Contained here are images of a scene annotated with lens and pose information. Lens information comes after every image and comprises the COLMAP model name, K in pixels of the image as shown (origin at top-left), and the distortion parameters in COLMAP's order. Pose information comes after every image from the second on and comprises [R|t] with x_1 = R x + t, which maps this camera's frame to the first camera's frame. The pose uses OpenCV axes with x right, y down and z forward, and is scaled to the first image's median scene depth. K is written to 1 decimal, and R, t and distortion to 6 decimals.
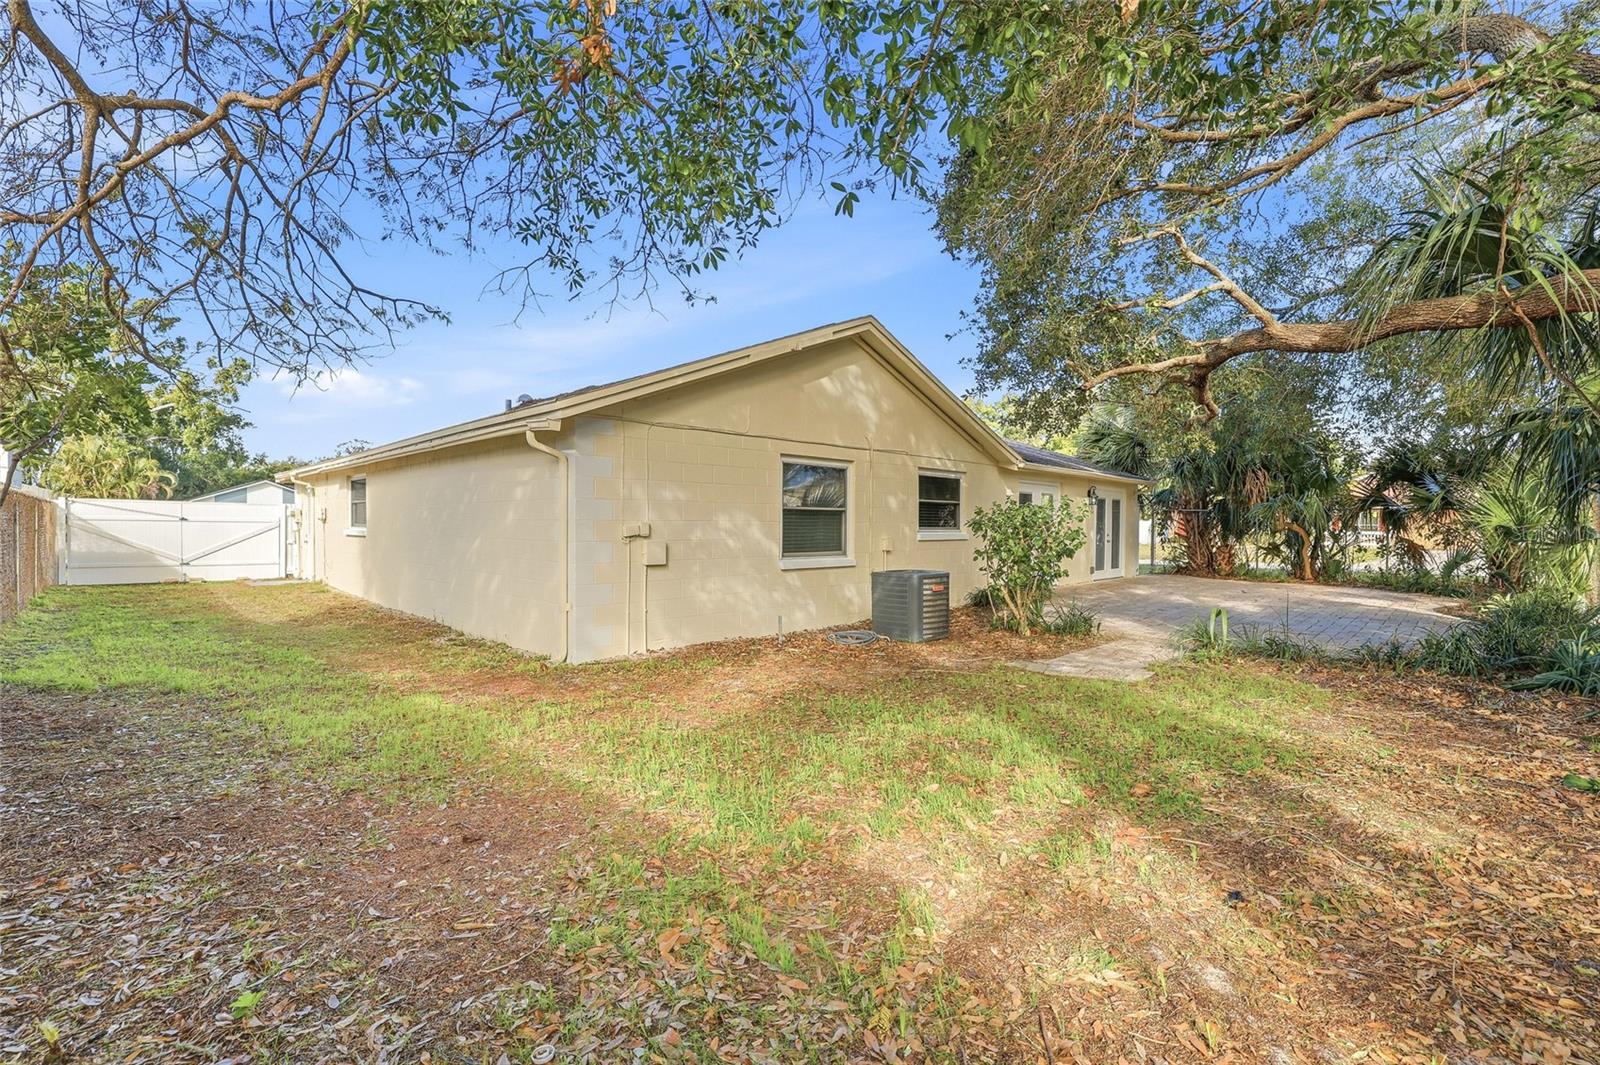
lens RADIAL K [[689.4, 0, 797.8], [0, 689.4, 531.7], [0, 0, 1]] dist [-0.042343, 0.014709]
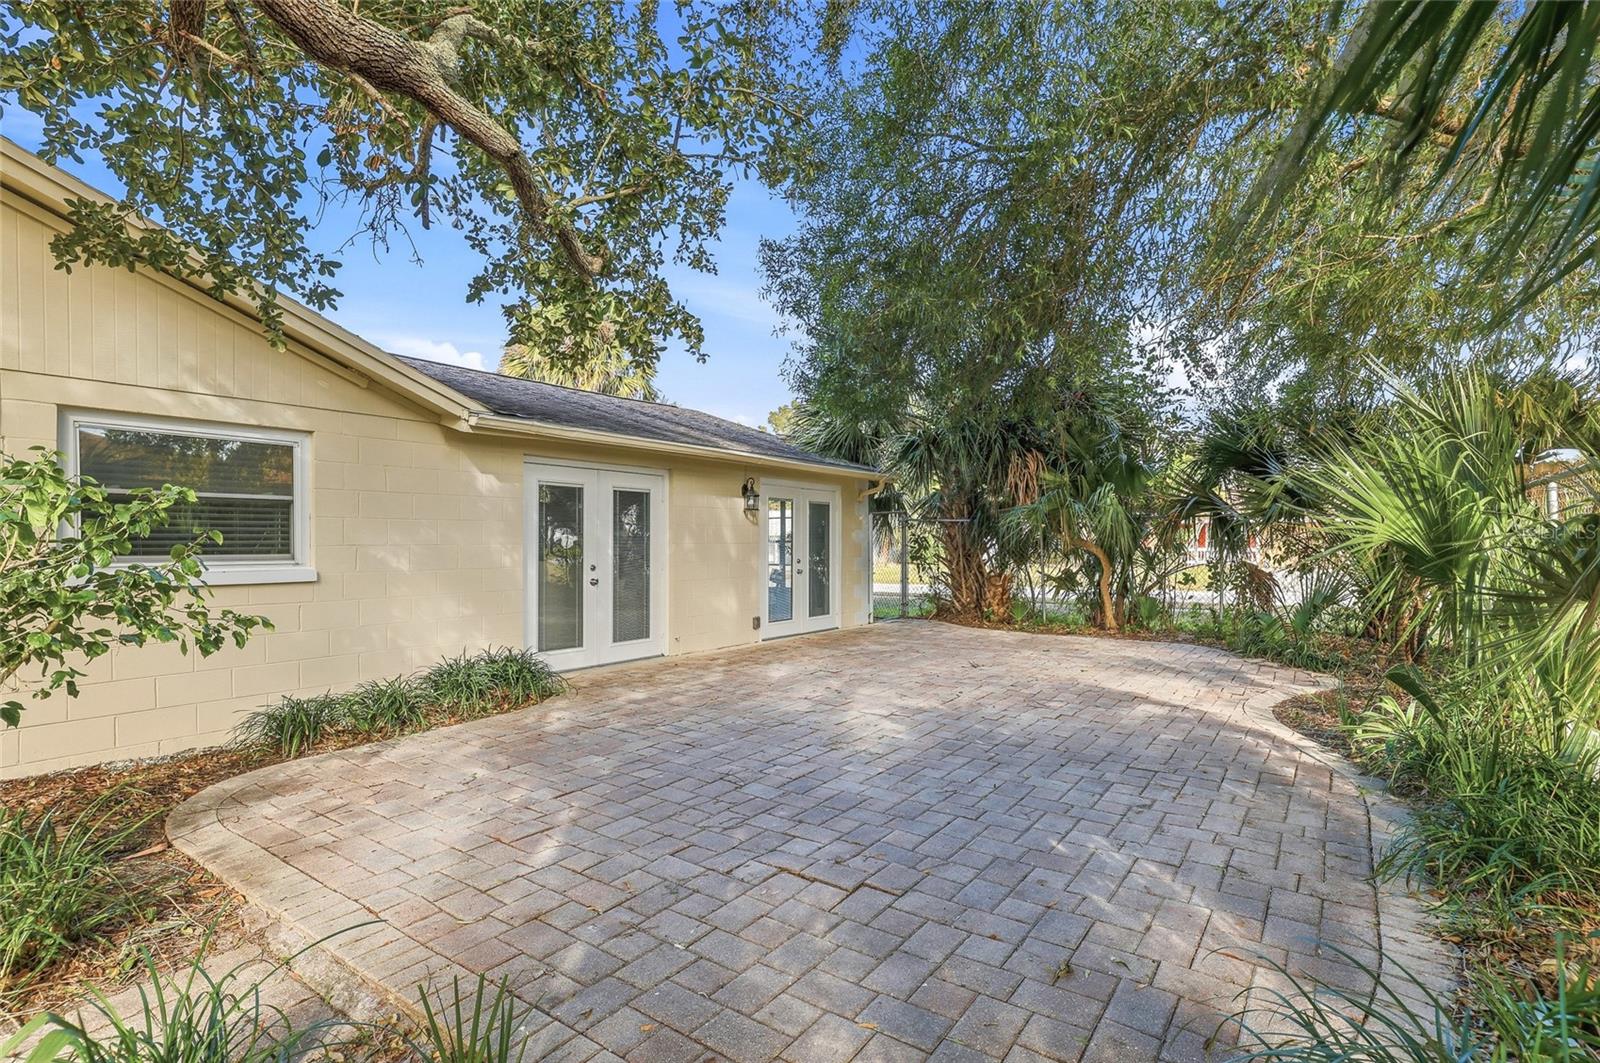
lens RADIAL K [[764.1, 0, 799.7], [0, 764.1, 538.3], [0, 0, 1]] dist [-0.018593, -0.000060]
pose [[0.985933, -0.007332, 0.166980, 0.366449], [0.010364, 0.999797, -0.017297, -0.004259], [-0.166819, 0.018785, 0.985809, 0.362033]]
